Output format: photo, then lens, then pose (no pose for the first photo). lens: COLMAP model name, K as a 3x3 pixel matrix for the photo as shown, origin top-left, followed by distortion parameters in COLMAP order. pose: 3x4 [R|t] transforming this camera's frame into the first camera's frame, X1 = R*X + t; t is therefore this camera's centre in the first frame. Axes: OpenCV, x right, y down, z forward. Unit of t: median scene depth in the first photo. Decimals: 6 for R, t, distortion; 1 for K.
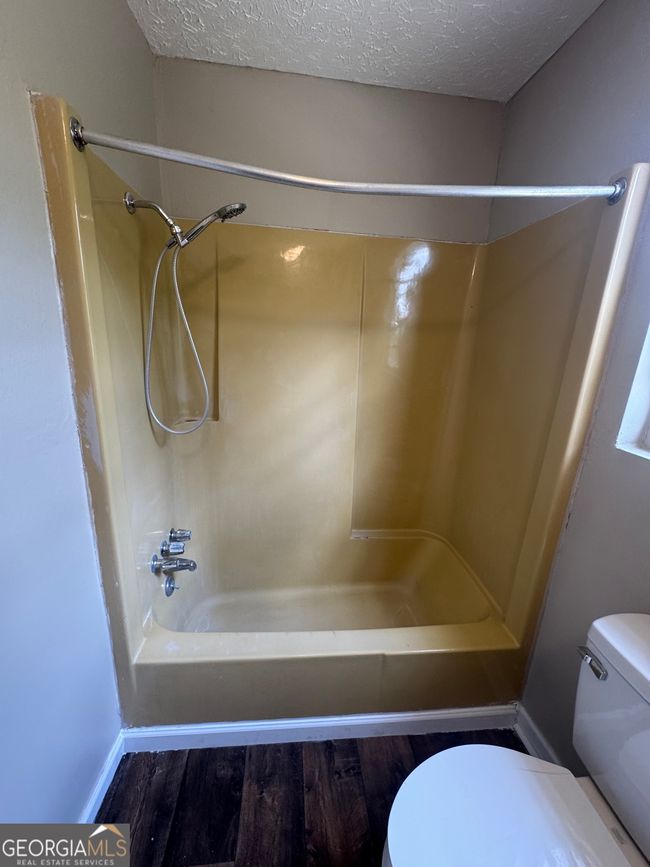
lens RADIAL K [[348.6, 0, 324.7], [0, 348.6, 430.9], [0, 0, 1]] dist [-0.002370, -0.000498]
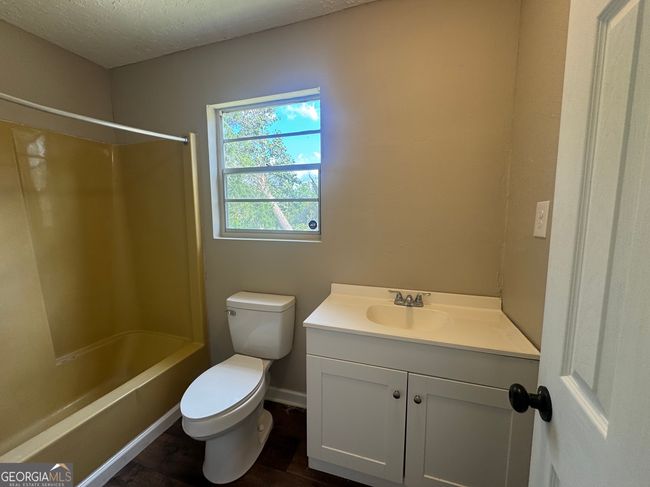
lens RADIAL K [[261.4, 0, 325.5], [0, 261.4, 243.5], [0, 0, 1]] dist [-0.002370, -0.000498]
pose [[0.402553, -0.159271, 0.901434, -0.434171], [0.265232, 0.962799, 0.051669, 0.157689], [-0.876129, 0.218290, 0.429822, -0.406370]]
